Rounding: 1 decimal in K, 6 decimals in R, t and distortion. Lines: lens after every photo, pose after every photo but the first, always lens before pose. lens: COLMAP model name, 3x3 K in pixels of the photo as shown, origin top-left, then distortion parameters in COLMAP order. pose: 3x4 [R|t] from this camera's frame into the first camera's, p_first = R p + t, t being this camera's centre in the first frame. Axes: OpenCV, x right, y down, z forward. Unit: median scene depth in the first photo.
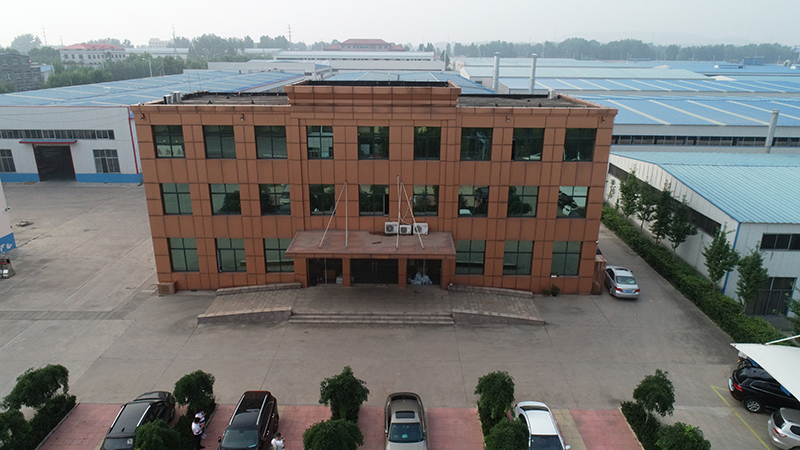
lens RADIAL K [[537.1, 0, 401.0], [0, 537.1, 232.5], [0, 0, 1]] dist [0.000031, -0.003789]
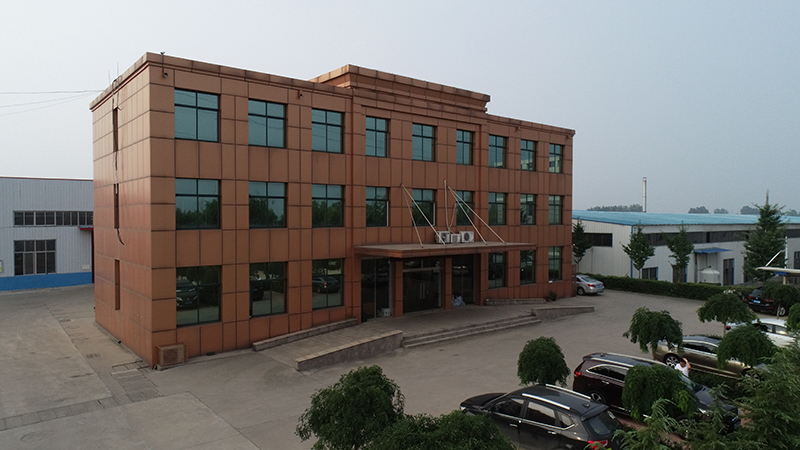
lens RADIAL K [[537.1, 0, 400.3], [0, 537.1, 232.7], [0, 0, 1]] dist [0.000031, -0.003789]
pose [[0.772837, -0.025730, 0.634082, -0.636704], [0.210170, 0.953168, -0.217484, 0.163025], [-0.598791, 0.301345, 0.742051, 0.372376]]
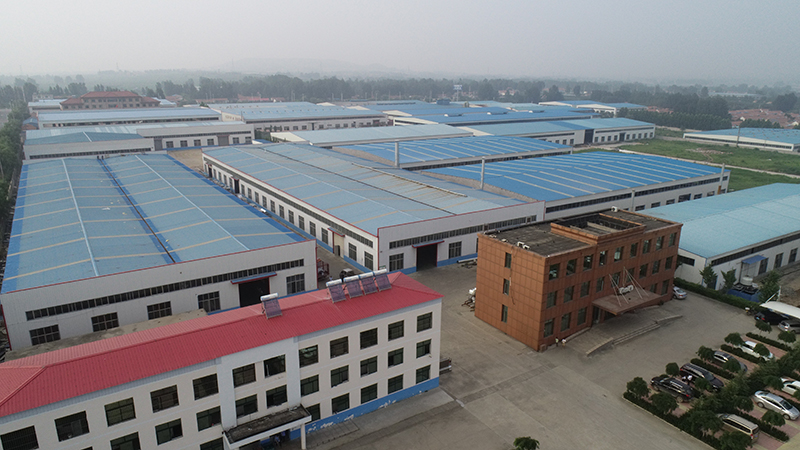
lens RADIAL K [[537.1, 0, 395.3], [0, 537.1, 223.7], [0, 0, 1]] dist [0.000031, -0.003789]
pose [[0.839334, -0.149524, 0.522647, -1.850044], [0.178006, 0.984020, -0.004347, -0.420179], [-0.513645, 0.096683, 0.852538, -0.391371]]
